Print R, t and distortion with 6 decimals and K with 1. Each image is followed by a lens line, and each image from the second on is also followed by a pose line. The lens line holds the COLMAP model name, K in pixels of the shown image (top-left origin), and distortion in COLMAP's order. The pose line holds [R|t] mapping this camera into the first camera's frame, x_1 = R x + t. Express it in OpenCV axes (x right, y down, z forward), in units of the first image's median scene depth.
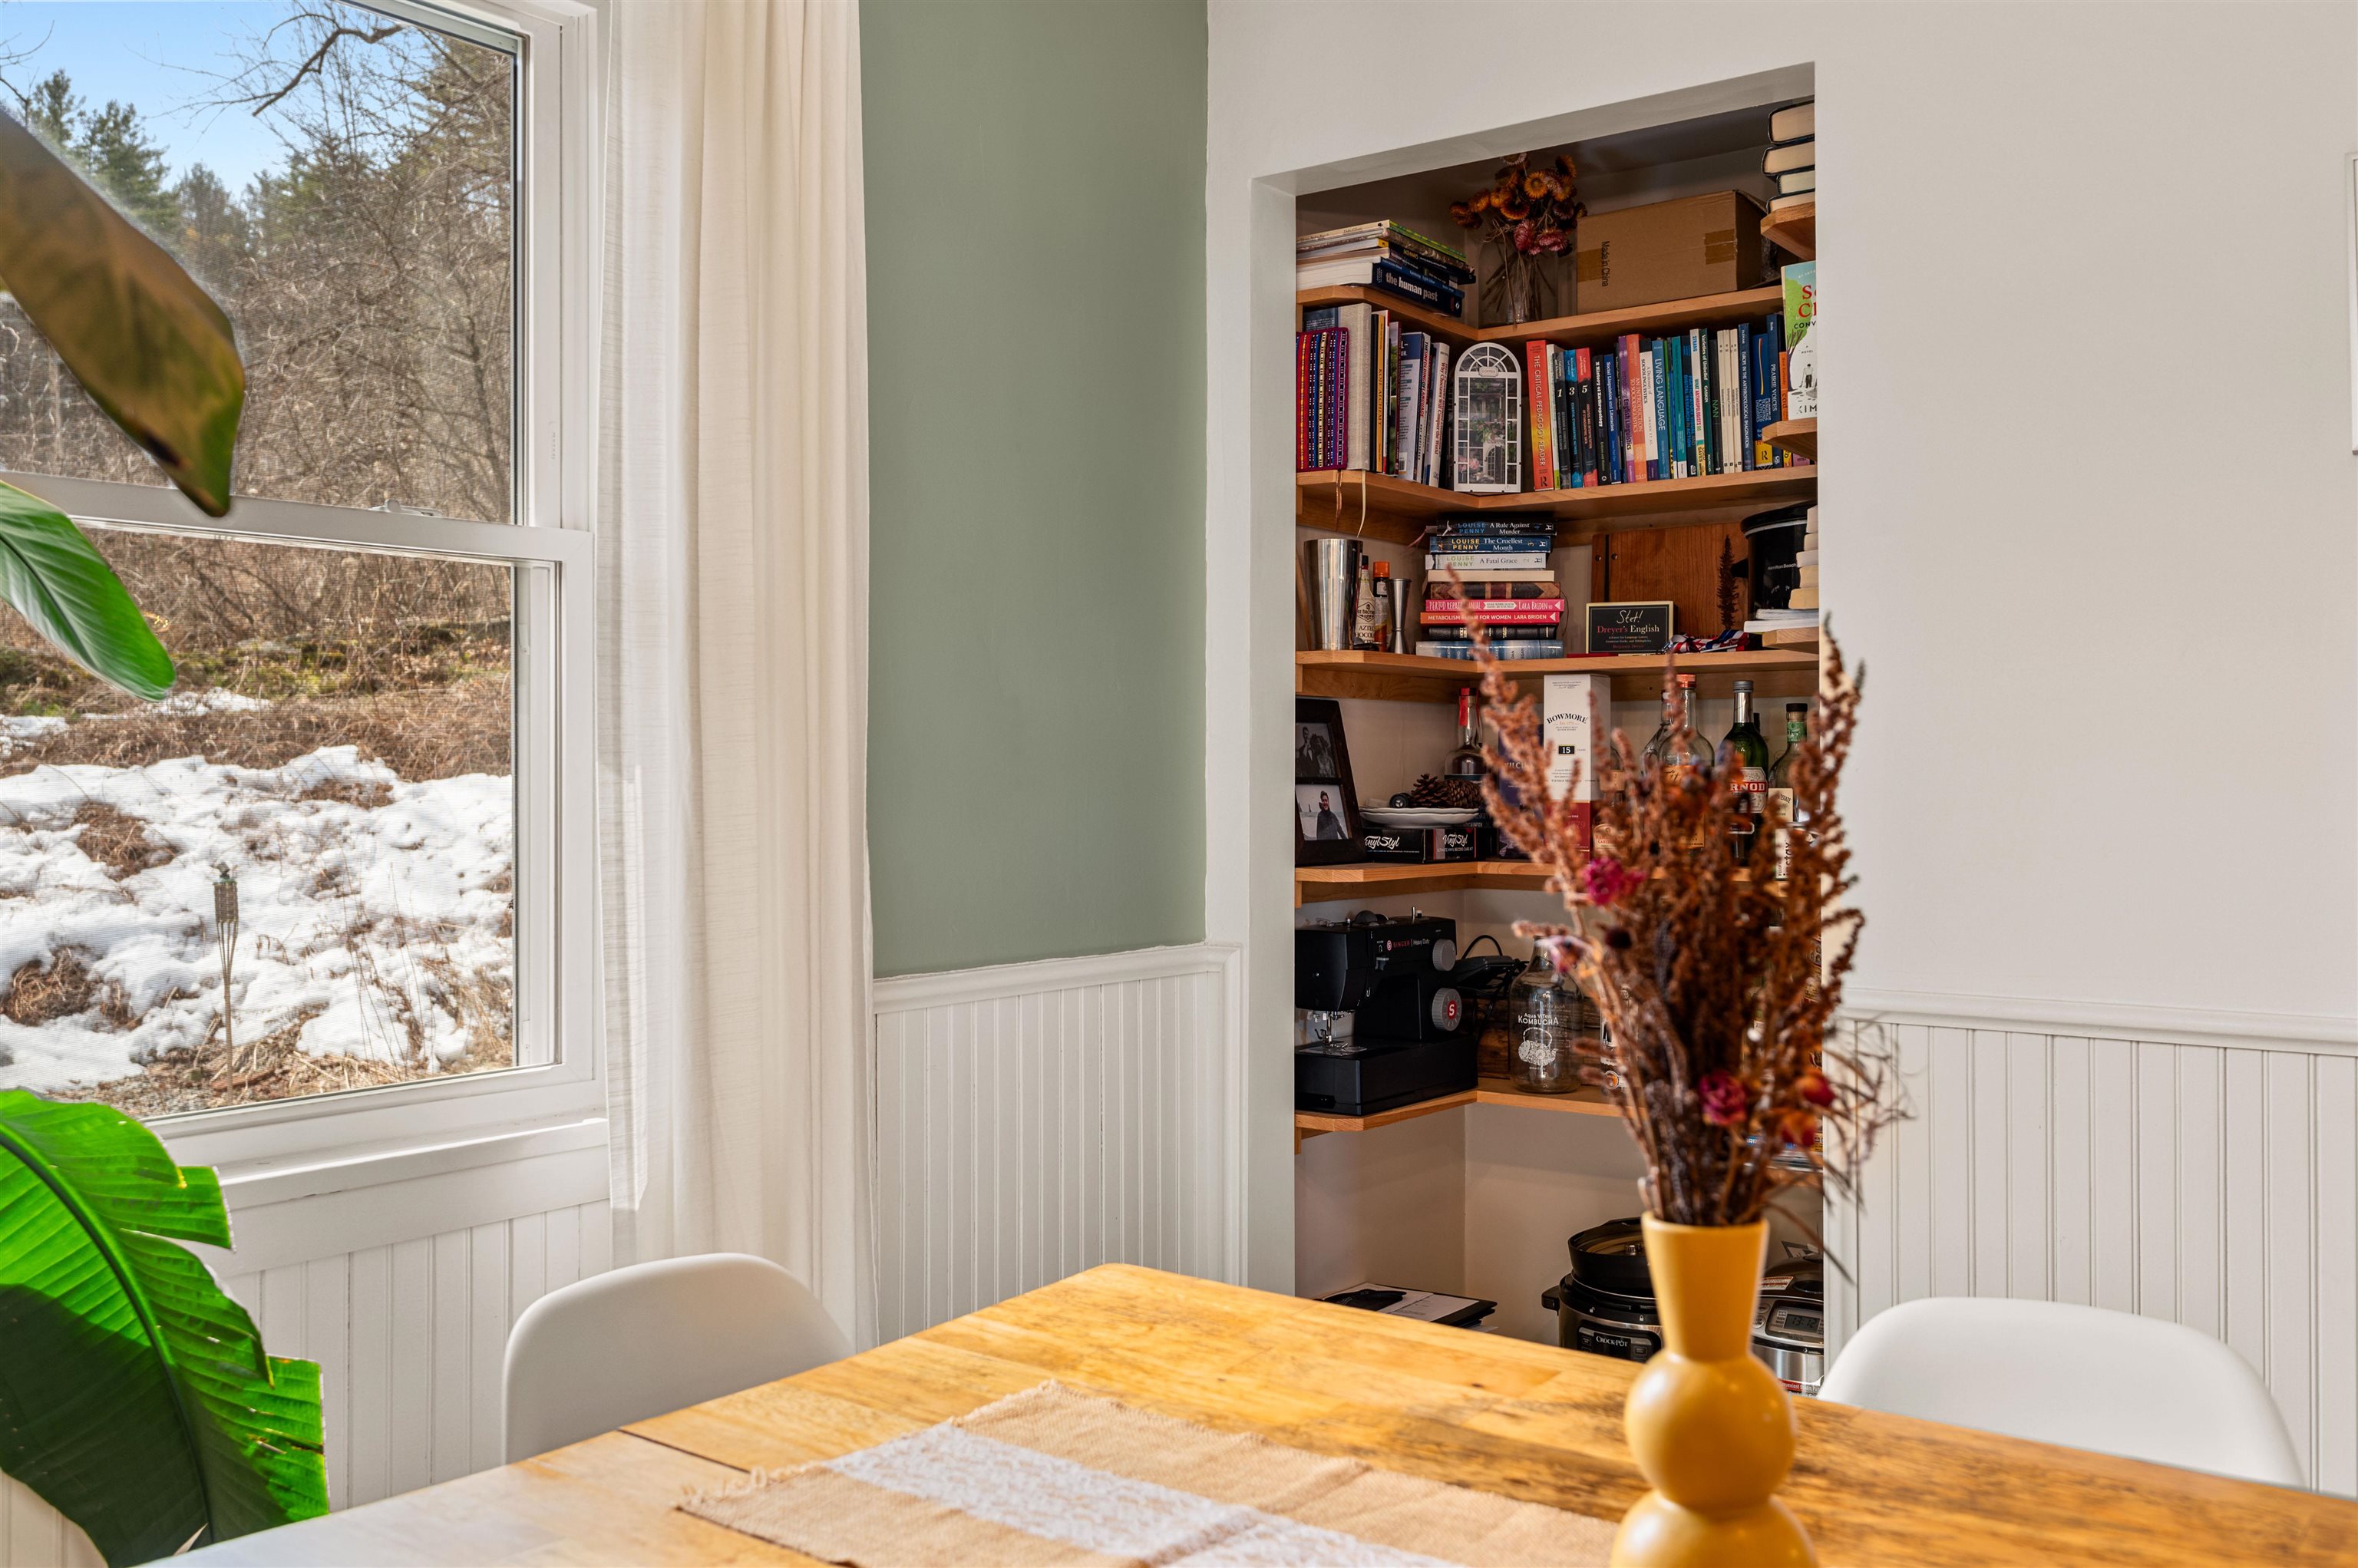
lens RADIAL K [[2021.4, 0, 1175.1], [0, 2021.4, 776.7], [0, 0, 1]] dist [-0.035919, 0.002917]
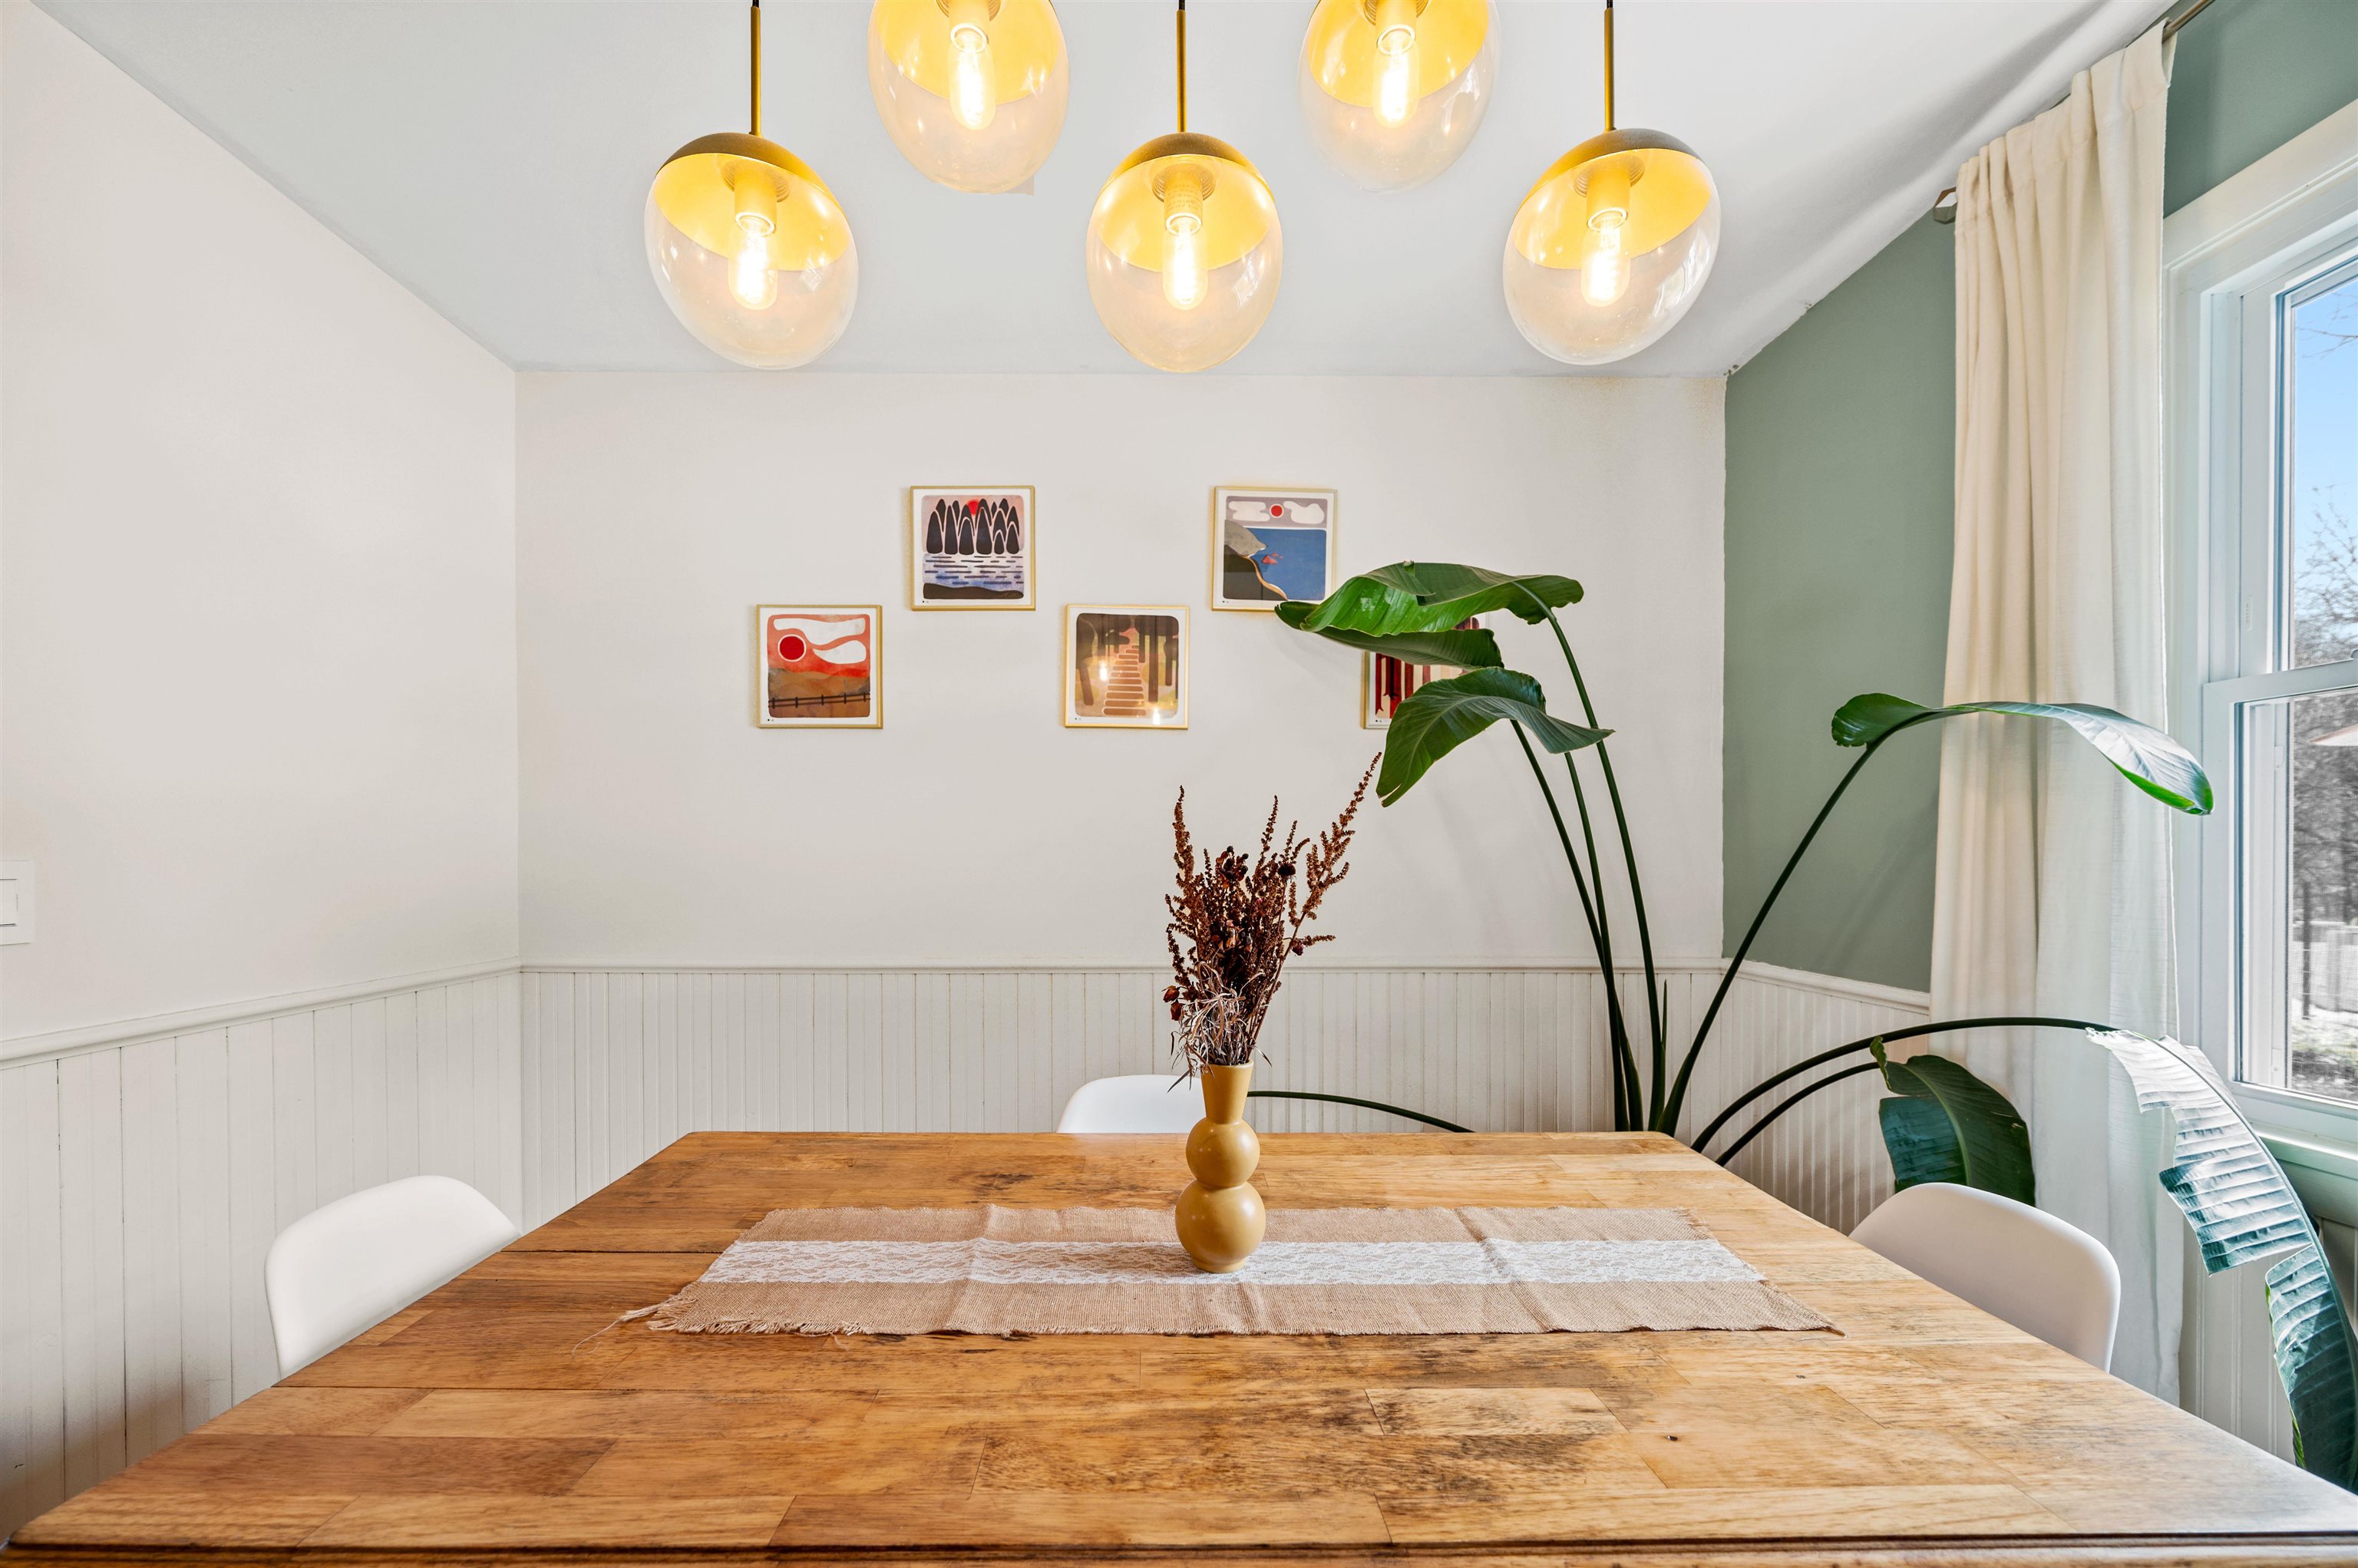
lens RADIAL K [[939.3, 0, 1140.9], [0, 939.3, 870.5], [0, 0, 1]] dist [-0.001851, 0.000685]
pose [[-0.795543, 0.013795, -0.605740, 0.301496], [0.003916, 0.999837, 0.017627, -0.003595], [0.605884, 0.011651, -0.795467, 0.549008]]
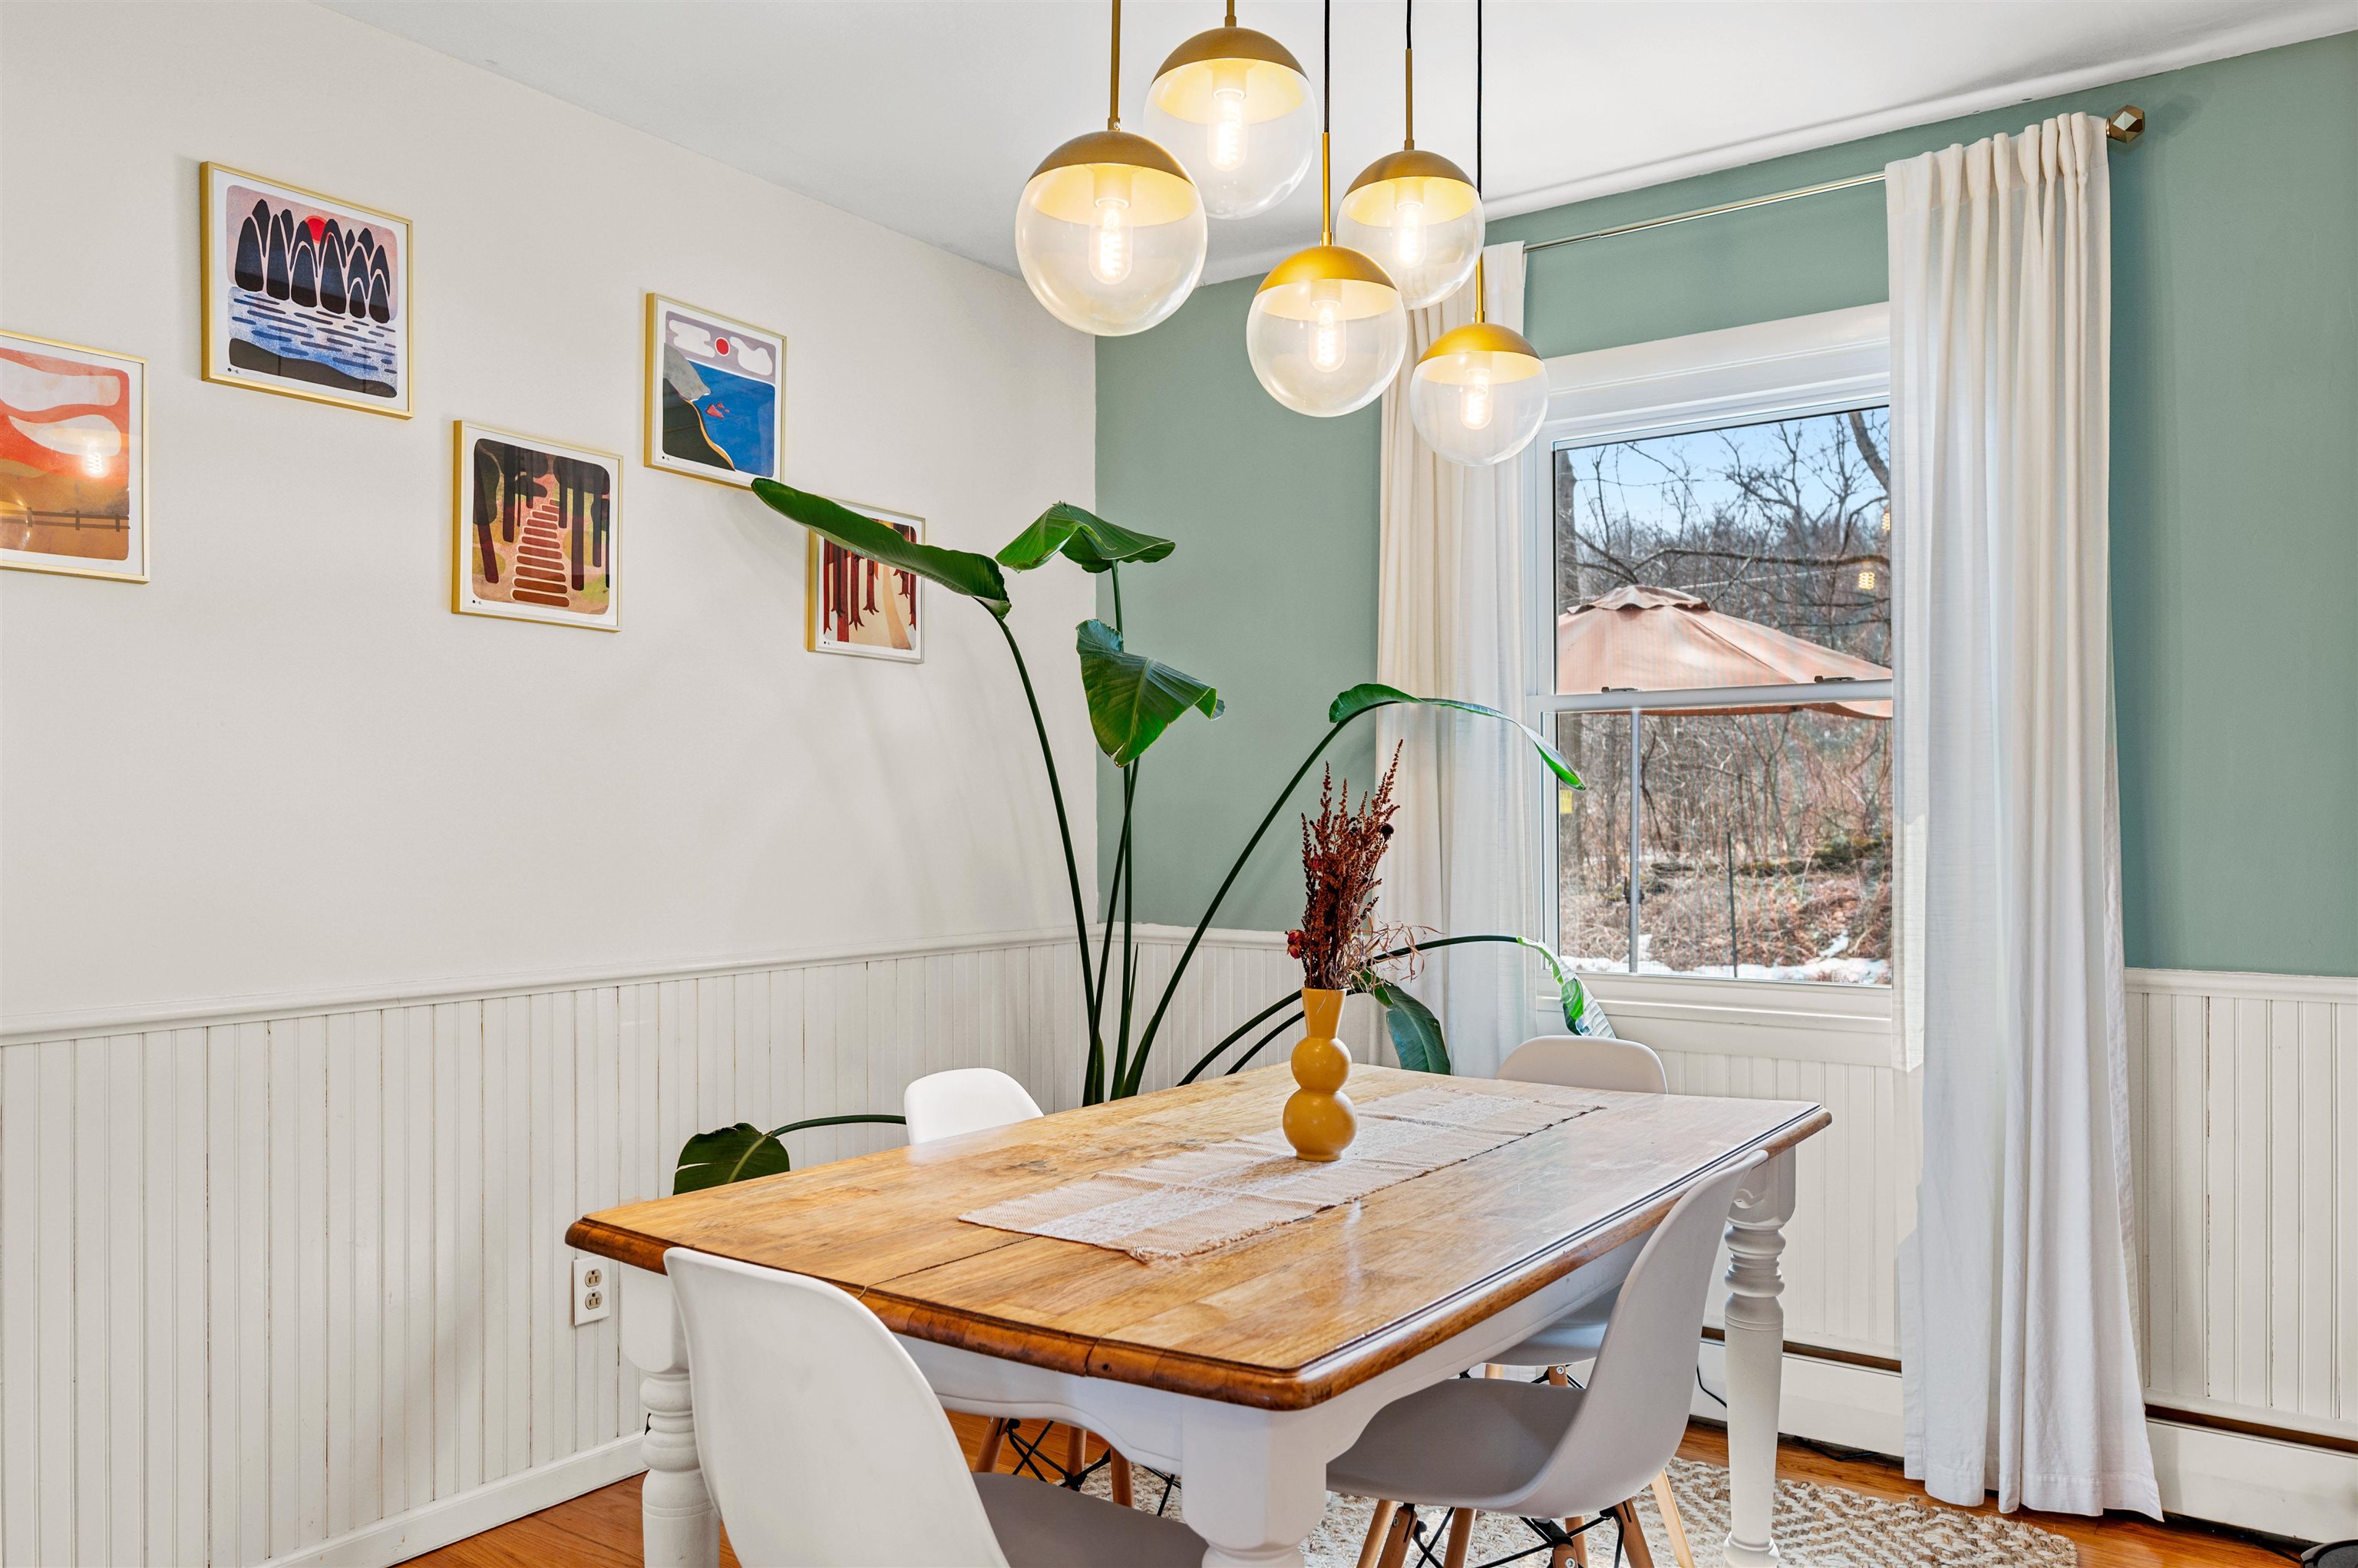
lens RADIAL K [[1669.9, 0, 1133.4], [0, 1669.9, 819.8], [0, 0, 1]] dist [0.001184, -0.006357]
pose [[0.002913, 0.011159, -0.999933, 0.791332], [0.000707, 0.999937, 0.011161, -0.010064], [0.999996, -0.000739, 0.002904, 0.221801]]
